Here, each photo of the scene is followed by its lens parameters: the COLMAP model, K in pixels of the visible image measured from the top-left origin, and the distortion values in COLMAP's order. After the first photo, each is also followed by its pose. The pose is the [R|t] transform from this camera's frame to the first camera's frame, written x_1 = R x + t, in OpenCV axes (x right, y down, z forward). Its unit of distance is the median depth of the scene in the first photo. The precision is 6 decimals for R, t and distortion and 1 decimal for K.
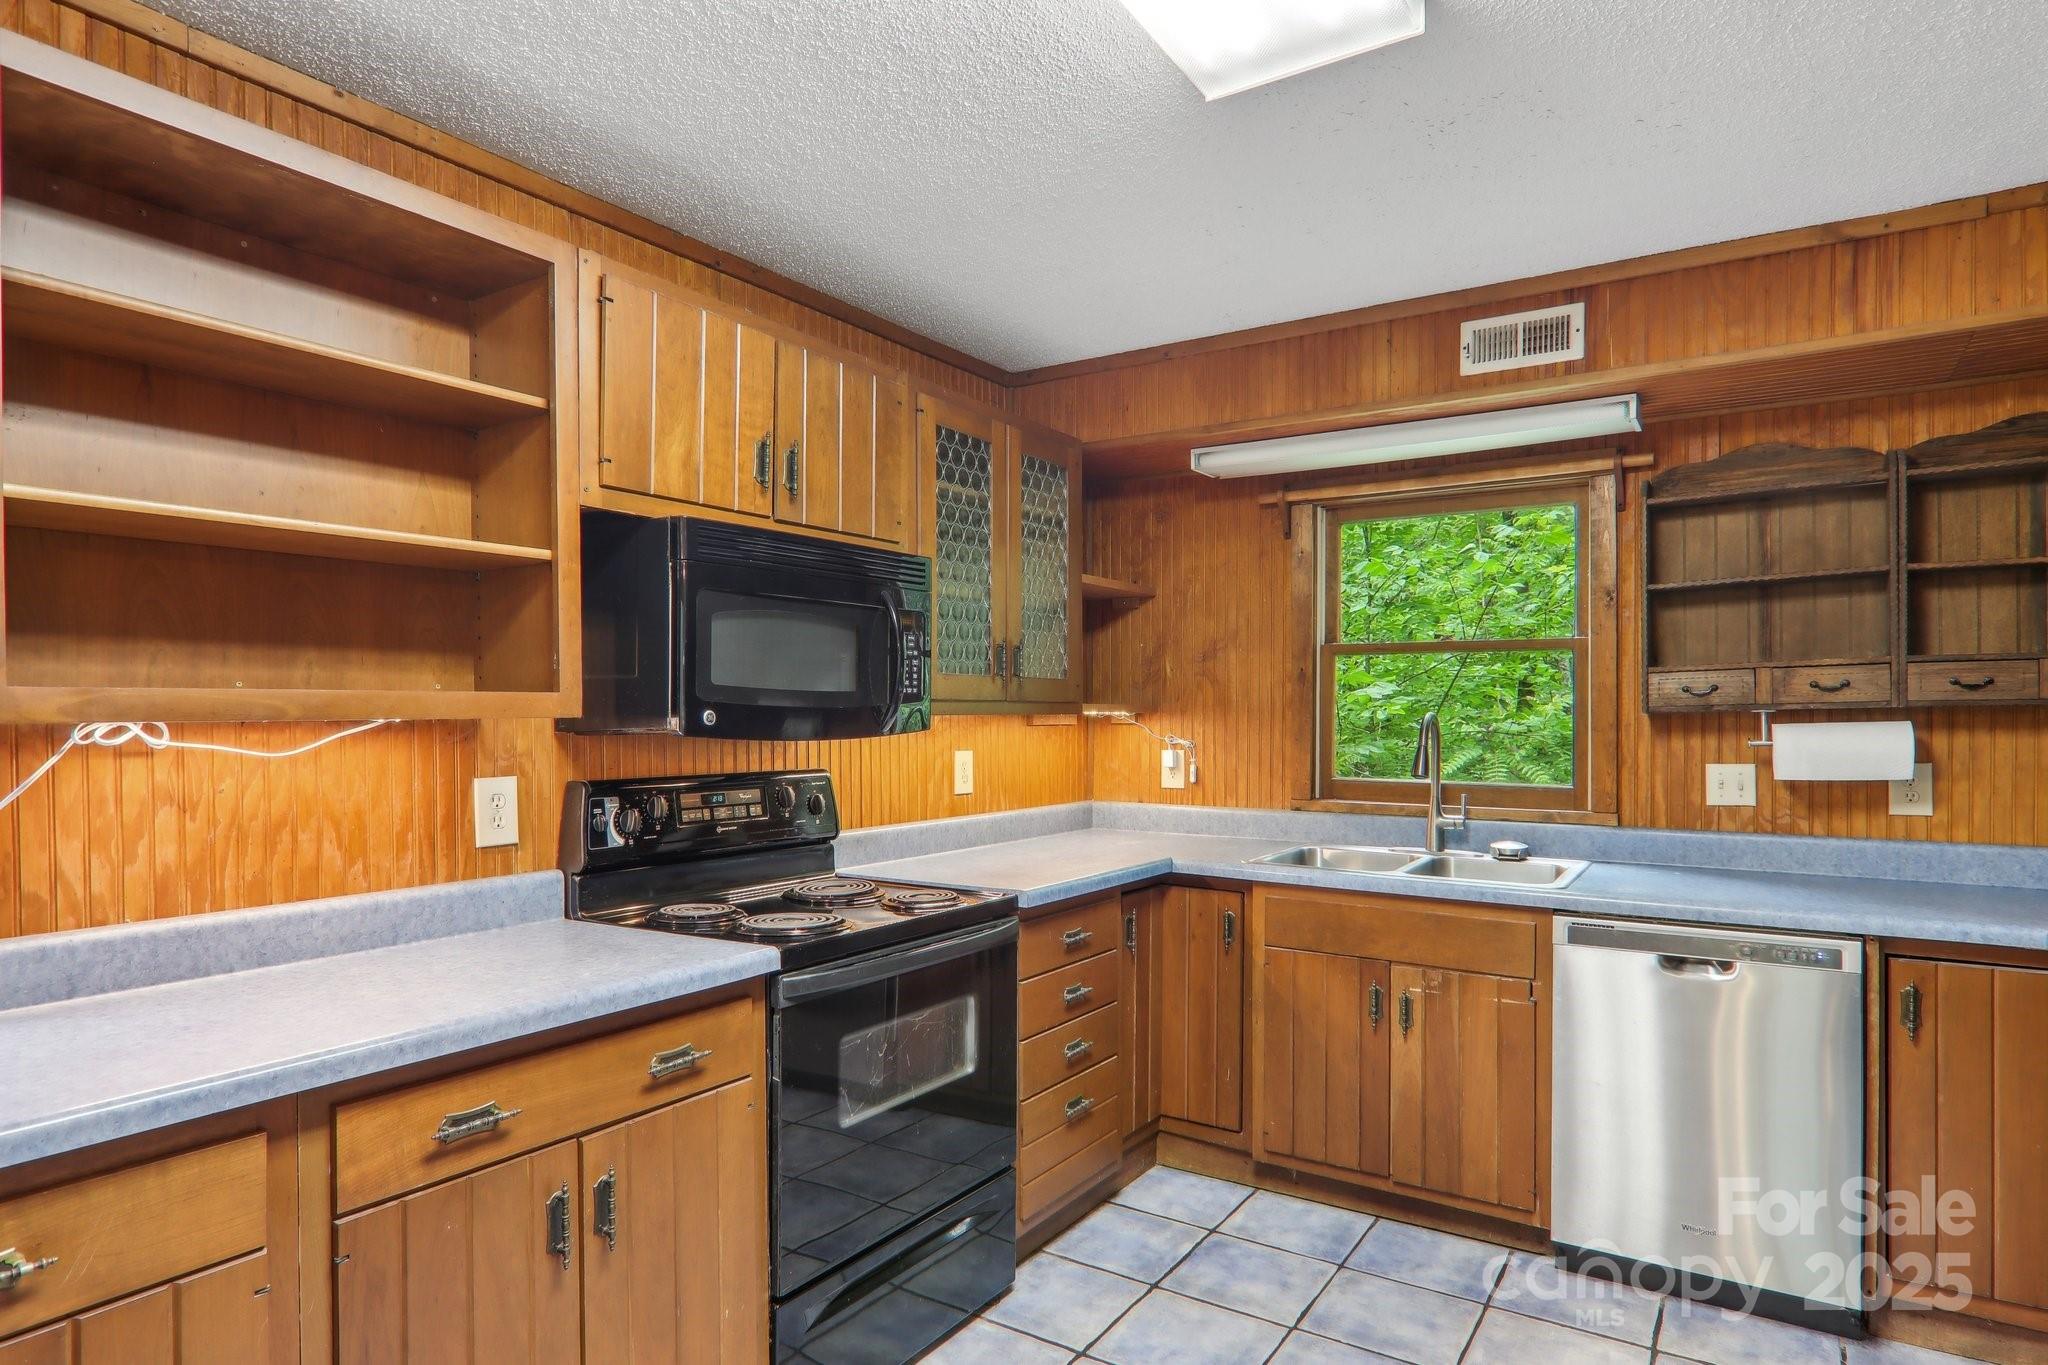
lens RADIAL K [[1148.9, 0, 1034.5], [0, 1148.9, 719.9], [0, 0, 1]] dist [-0.003543, -0.000825]
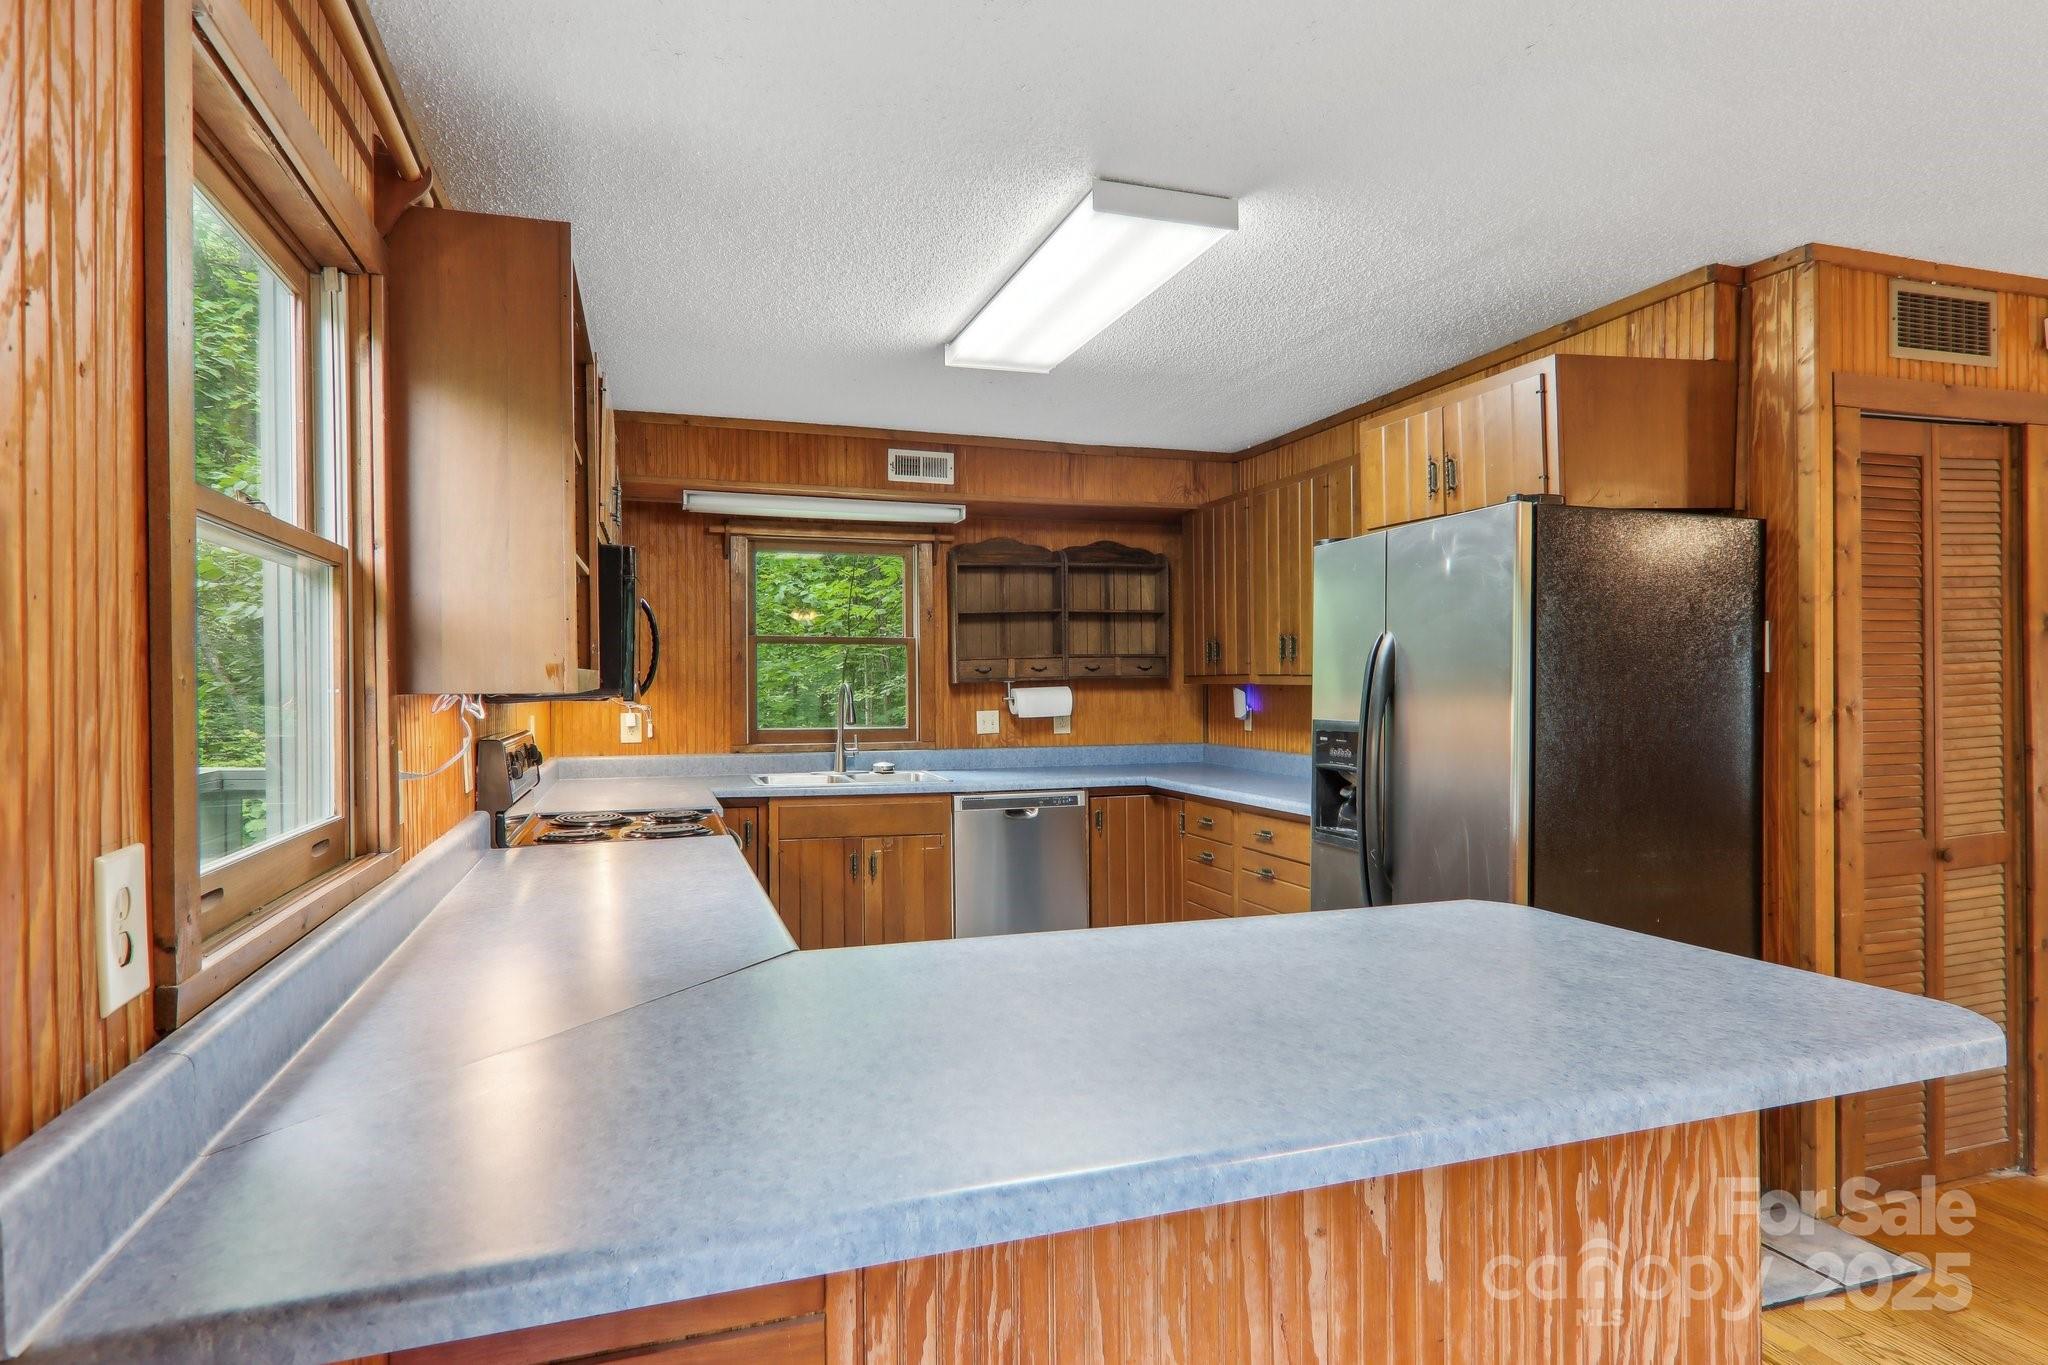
lens RADIAL K [[1148.9, 0, 1020.3], [0, 1148.9, 685.7], [0, 0, 1]] dist [-0.003543, -0.000825]
pose [[0.623691, -0.002425, 0.781667, -0.804797], [0.010145, 0.999936, -0.004992, 0.008380], [-0.781605, 0.011044, 0.623676, -0.182556]]
